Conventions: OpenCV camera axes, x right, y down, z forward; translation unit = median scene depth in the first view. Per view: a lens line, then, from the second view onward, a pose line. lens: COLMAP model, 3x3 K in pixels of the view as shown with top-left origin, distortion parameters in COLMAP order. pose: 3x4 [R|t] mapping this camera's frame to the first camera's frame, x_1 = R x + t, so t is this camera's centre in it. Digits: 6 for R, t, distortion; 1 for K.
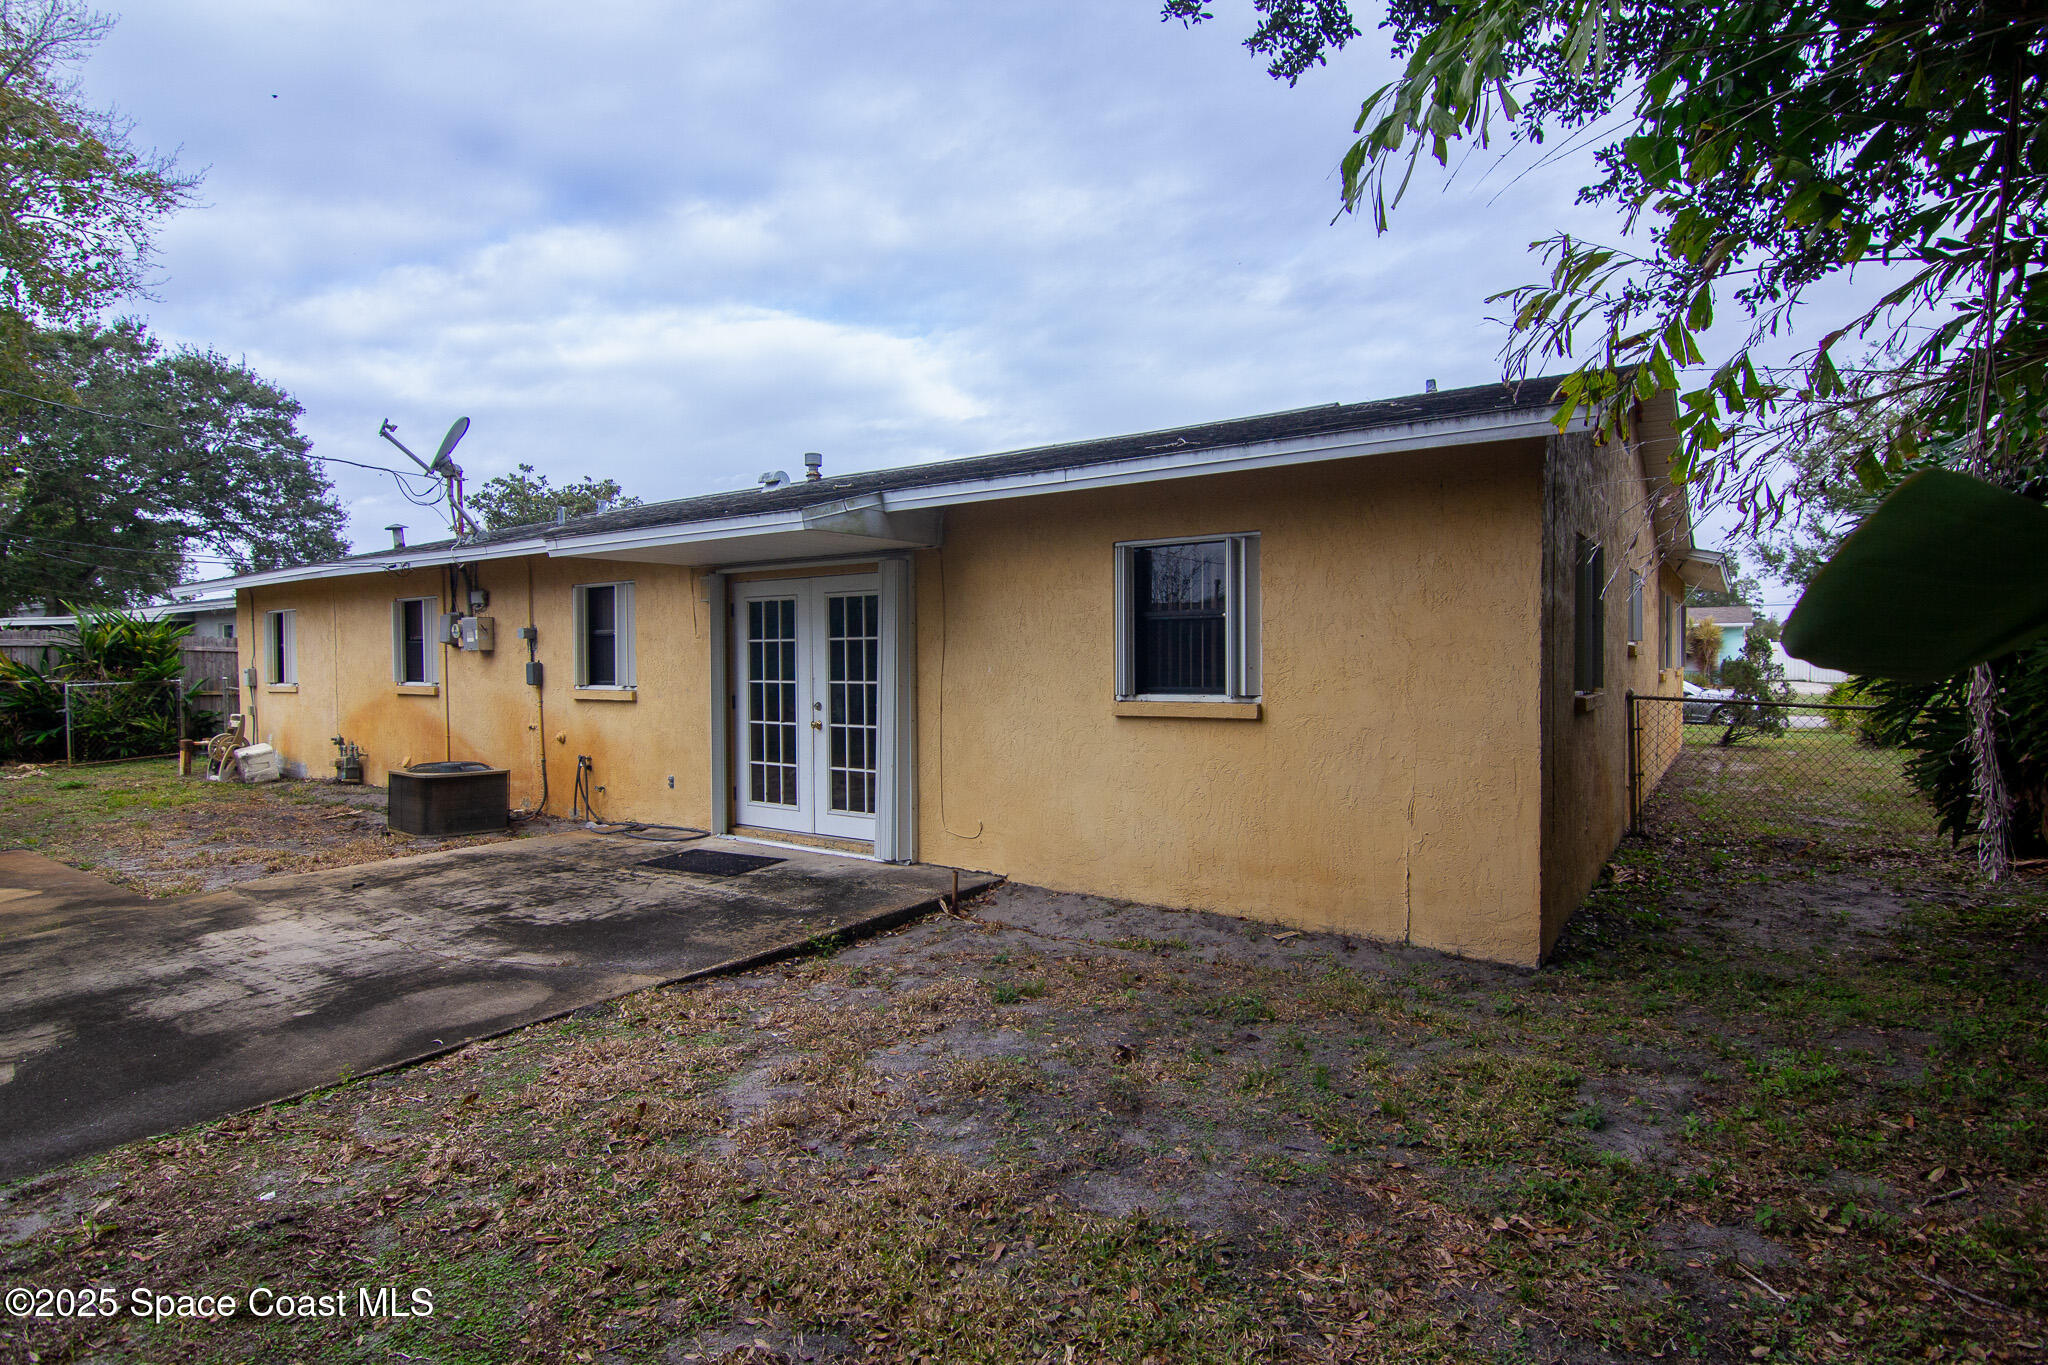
lens RADIAL K [[1040.2, 0, 1133.6], [0, 1040.2, 679.3], [0, 0, 1]] dist [-0.009252, -0.007508]
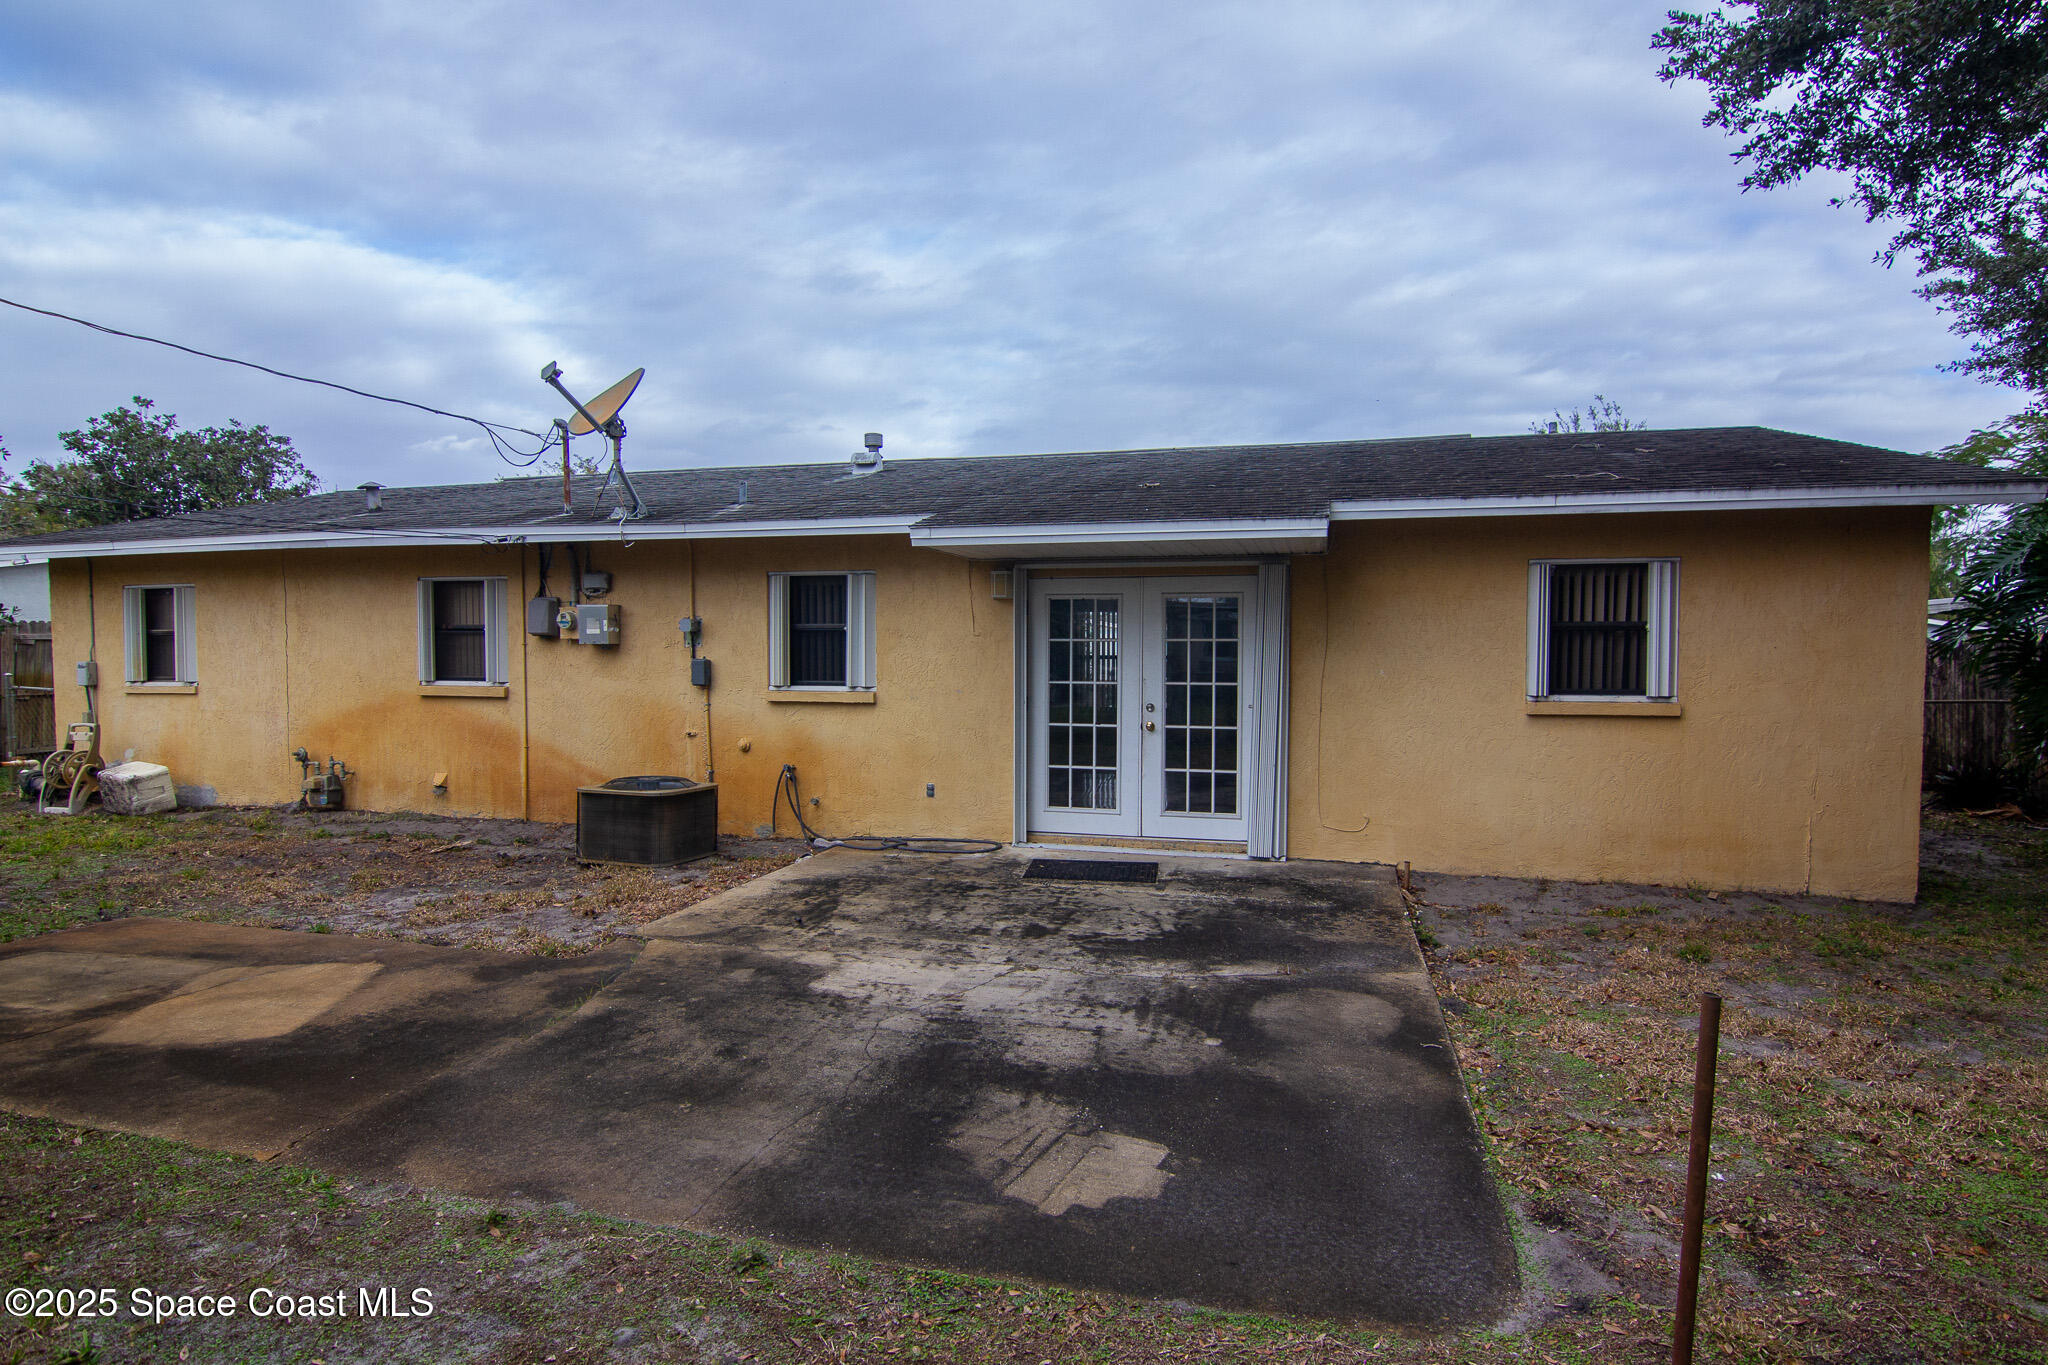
lens RADIAL K [[1040.2, 0, 1149.0], [0, 1040.2, 674.1], [0, 0, 1]] dist [-0.009252, -0.007508]
pose [[0.938960, 0.003253, 0.344010, -0.650724], [-0.002943, 0.999995, -0.001424, -0.004671], [-0.344013, 0.000324, 0.938965, 0.072491]]
